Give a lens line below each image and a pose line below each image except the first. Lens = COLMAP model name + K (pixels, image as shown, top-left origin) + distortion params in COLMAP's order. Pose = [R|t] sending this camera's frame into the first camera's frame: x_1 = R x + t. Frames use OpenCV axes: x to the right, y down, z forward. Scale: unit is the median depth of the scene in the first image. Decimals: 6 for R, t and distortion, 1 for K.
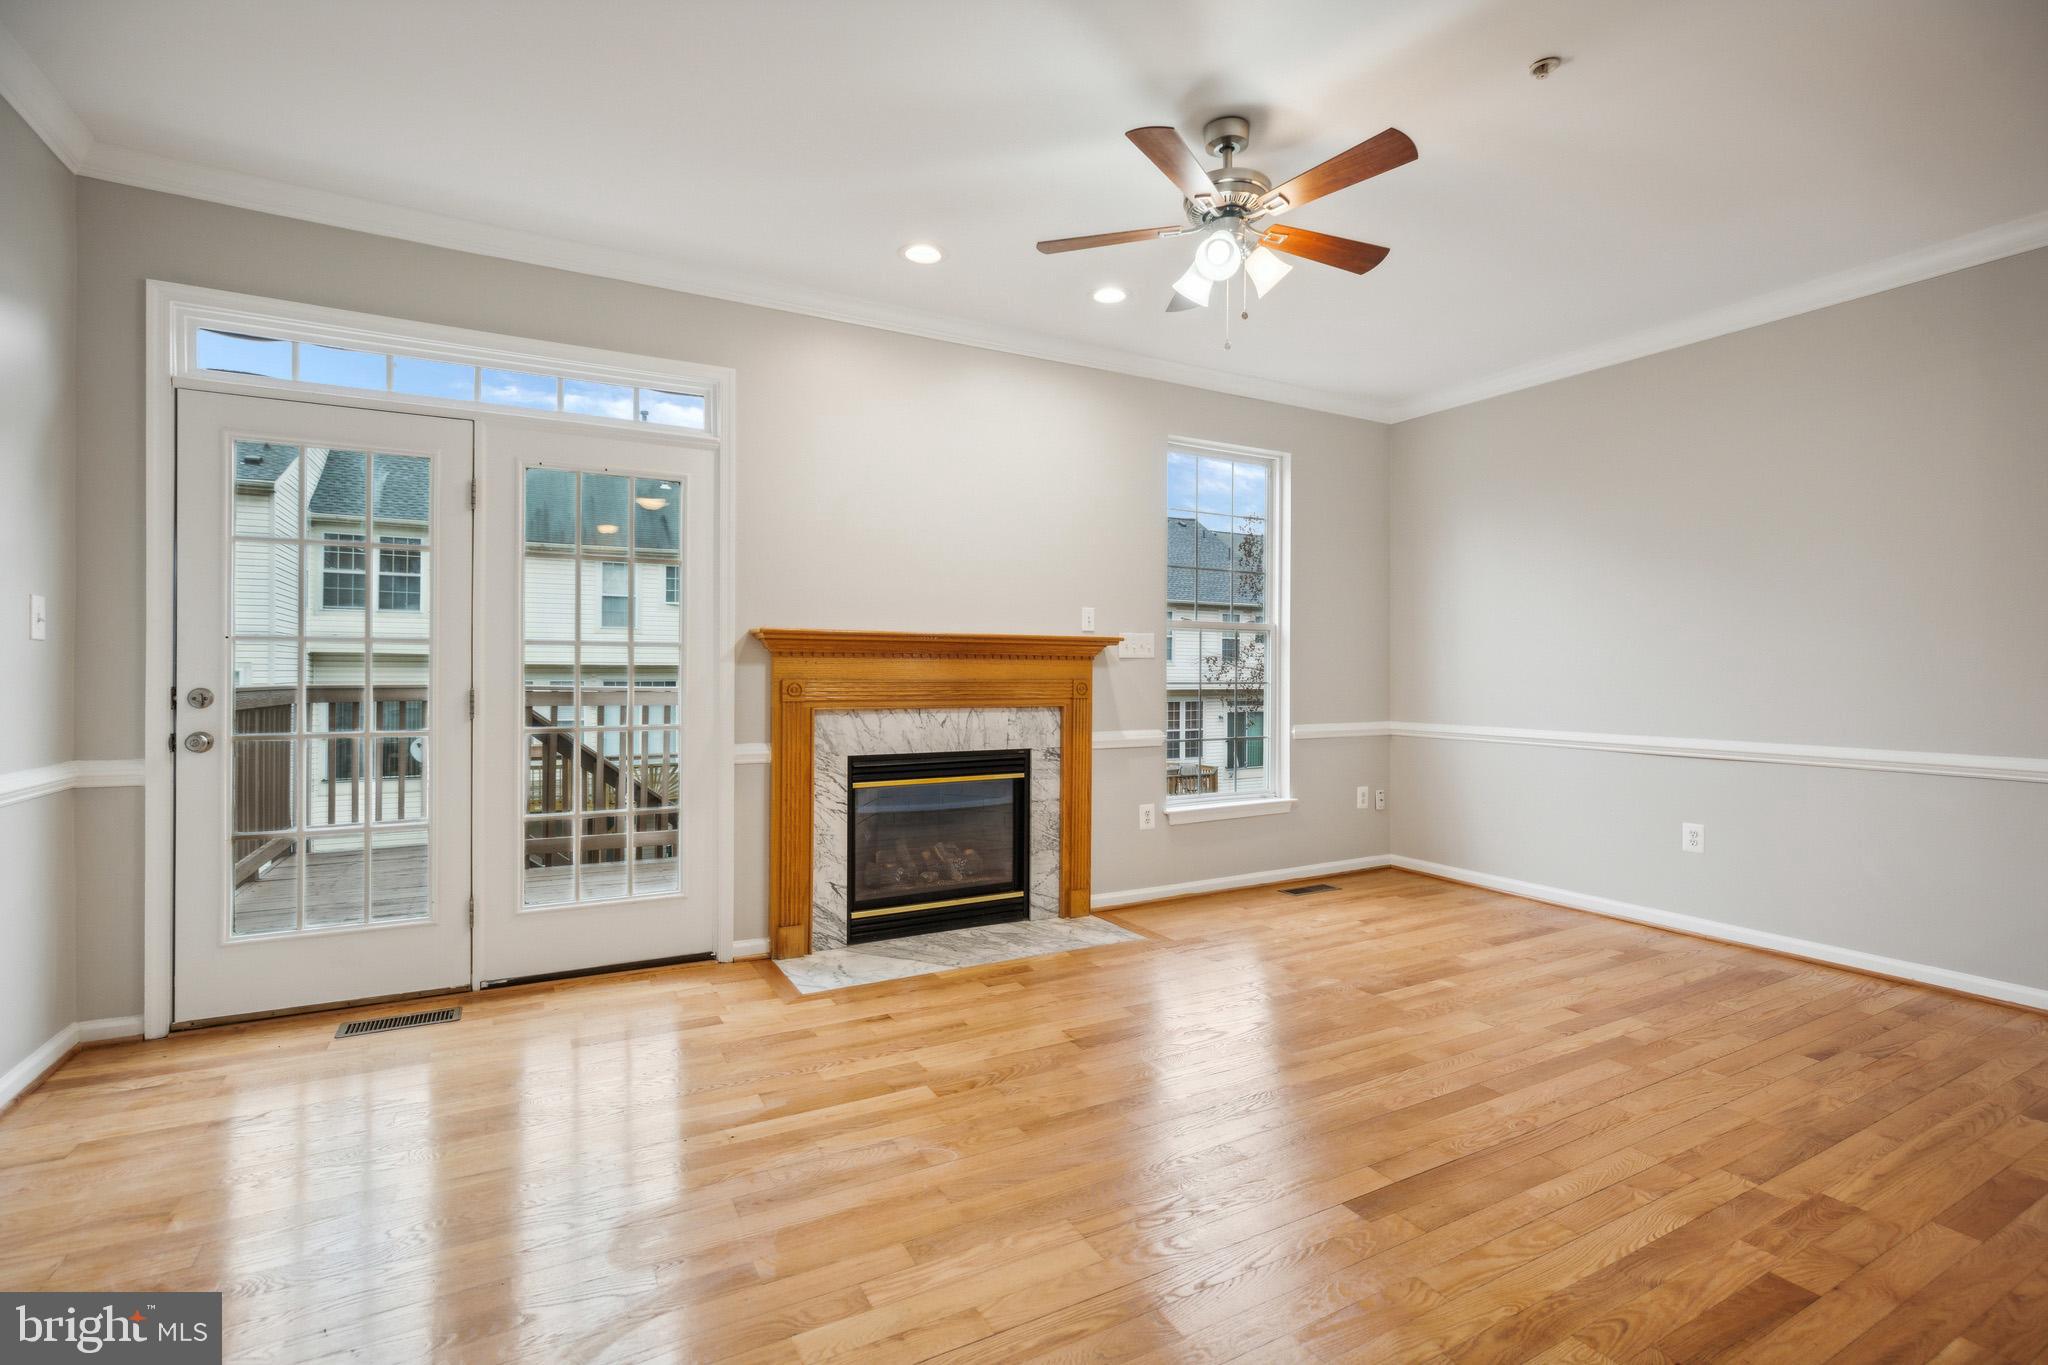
lens RADIAL K [[944.6, 0, 1036.3], [0, 944.6, 677.2], [0, 0, 1]] dist [-0.010170, 0.000334]
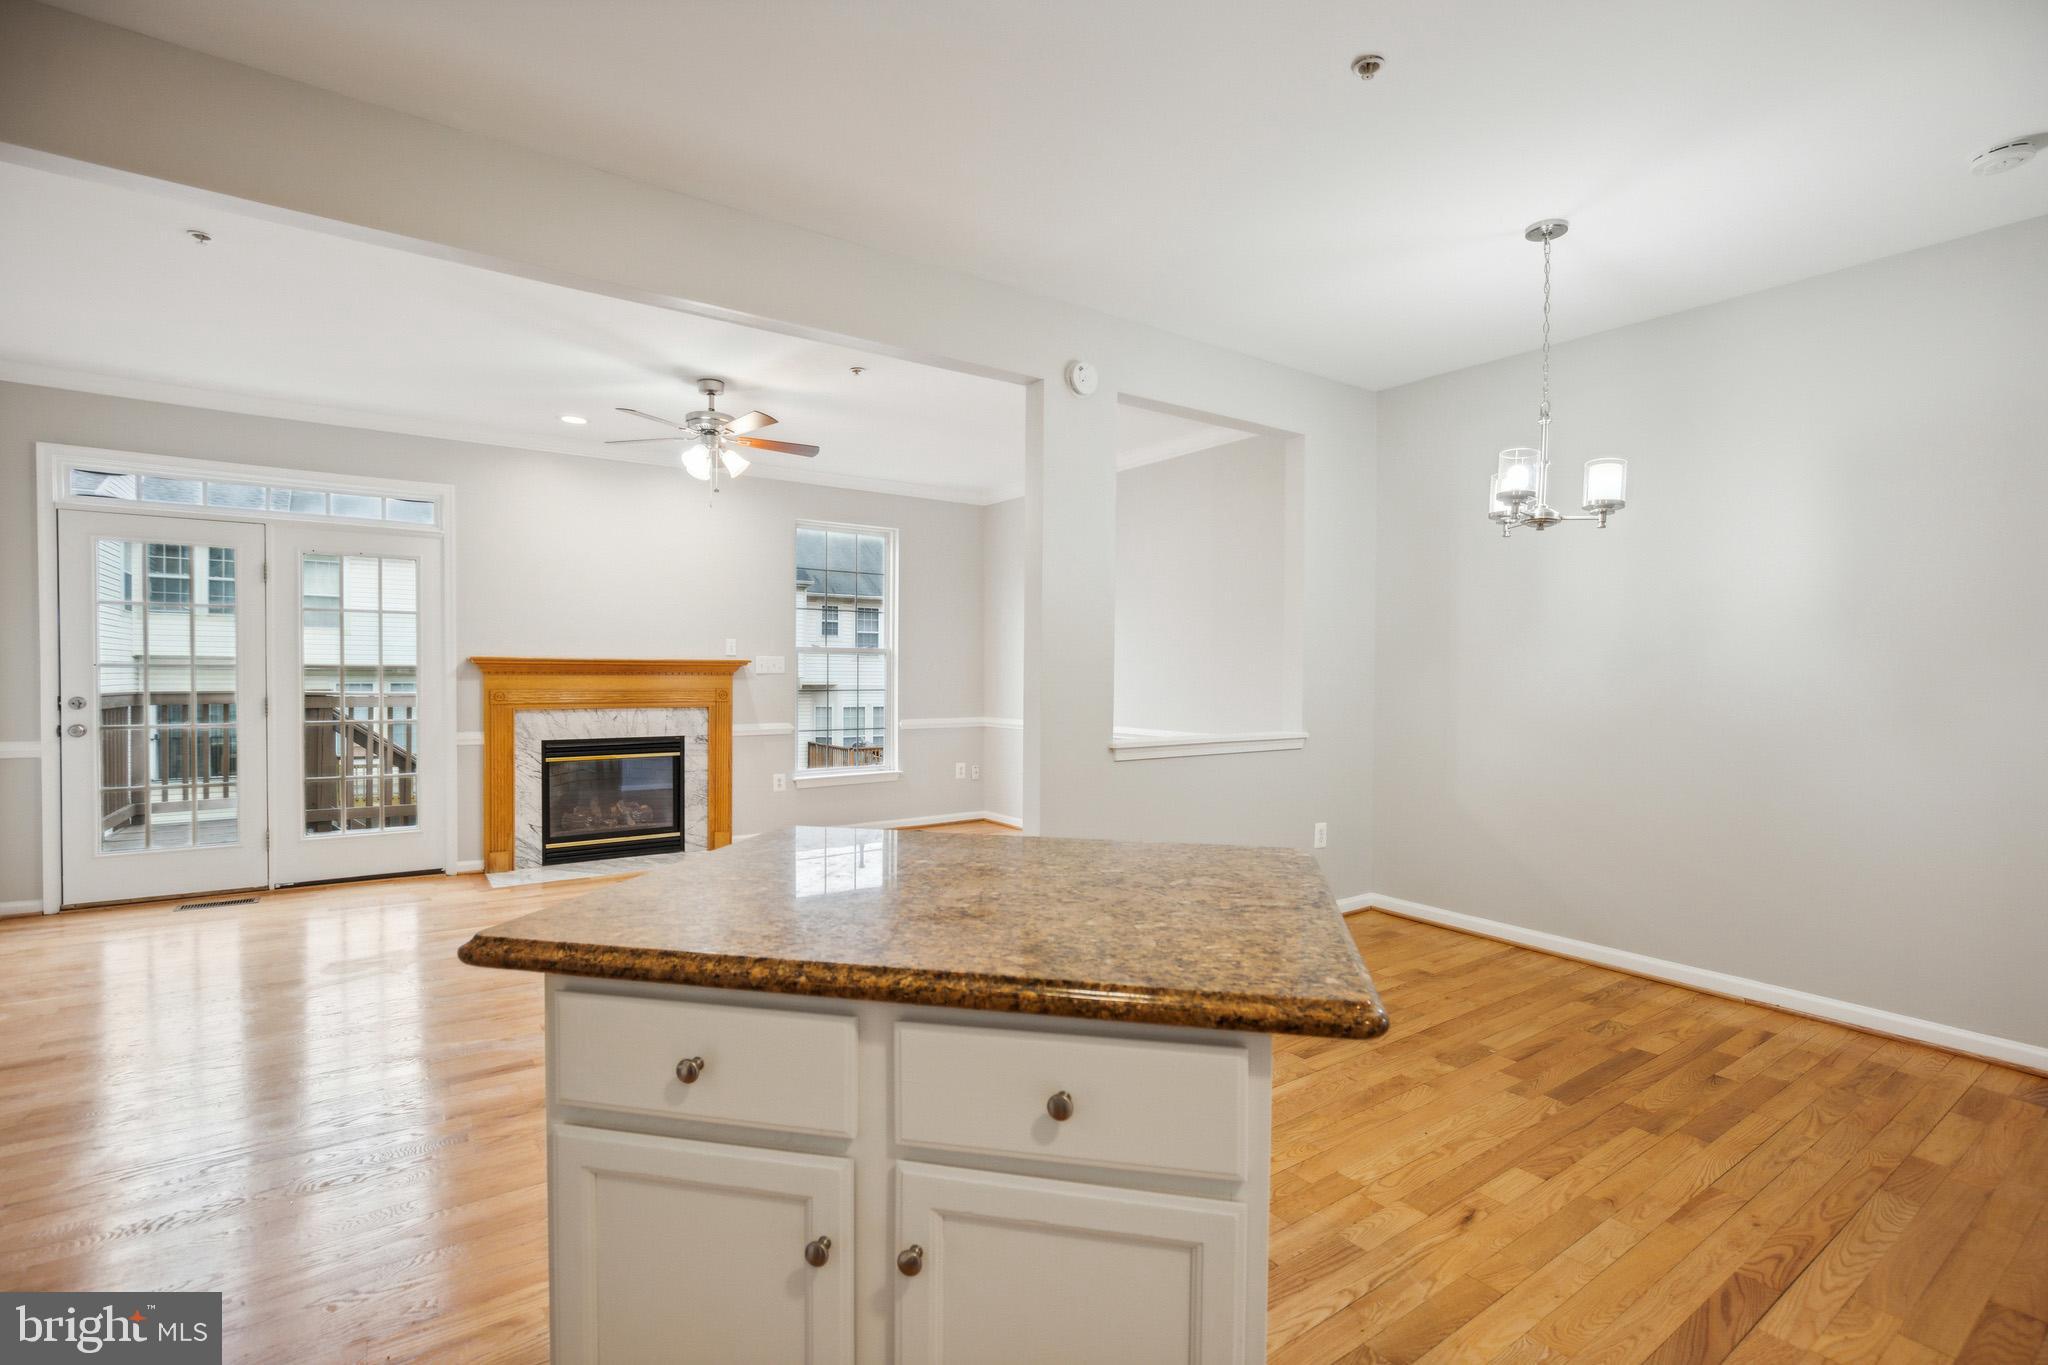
lens RADIAL K [[953.8, 0, 1060.0], [0, 953.8, 694.1], [0, 0, 1]] dist [-0.026633, 0.008711]
pose [[0.992334, -0.000363, 0.123588, 0.435903], [-0.001942, 0.999826, 0.018532, -0.019660], [-0.123573, -0.018630, 0.992161, -0.600762]]
